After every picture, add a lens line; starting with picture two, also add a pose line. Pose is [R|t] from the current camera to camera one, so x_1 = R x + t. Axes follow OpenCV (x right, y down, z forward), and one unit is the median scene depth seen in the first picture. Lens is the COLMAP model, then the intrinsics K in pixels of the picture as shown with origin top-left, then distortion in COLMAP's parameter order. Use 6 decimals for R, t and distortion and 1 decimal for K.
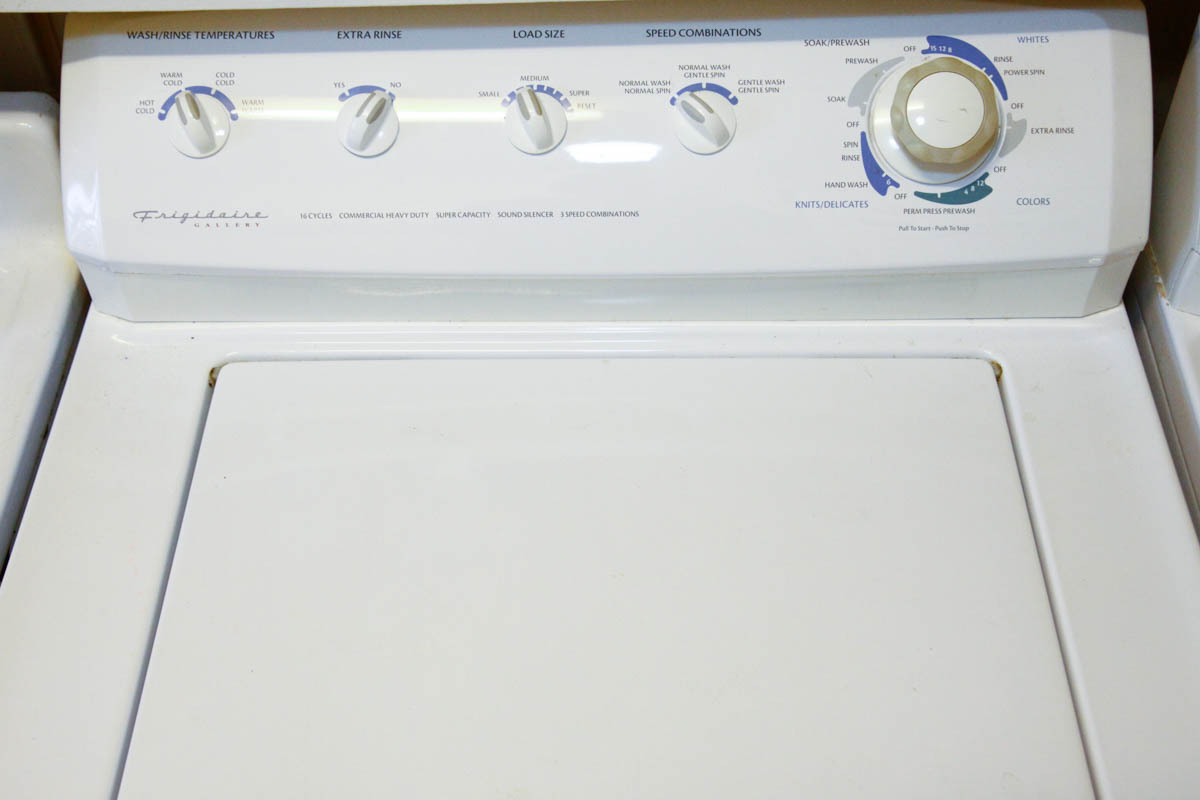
lens RADIAL K [[1562.6, 0, 596.9], [0, 1562.6, 429.2], [0, 0, 1]] dist [0.042743, 0.000000]
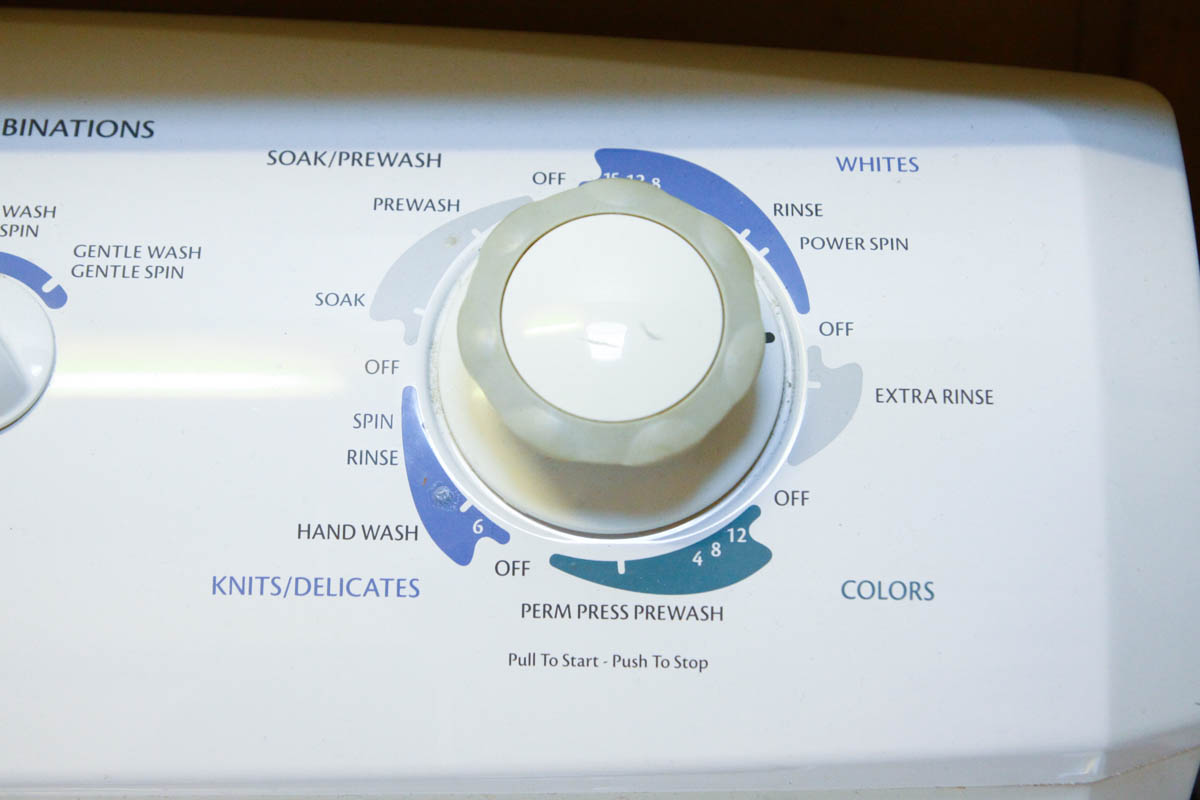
lens RADIAL K [[2340.8, 0, 567.1], [0, 2340.8, 419.3], [0, 0, 1]] dist [0.026856, 0.000000]
pose [[0.998984, 0.022563, 0.039003, 0.184907], [-0.011507, 0.964645, -0.263302, -0.043436], [-0.043565, 0.262585, 0.963925, 0.488064]]
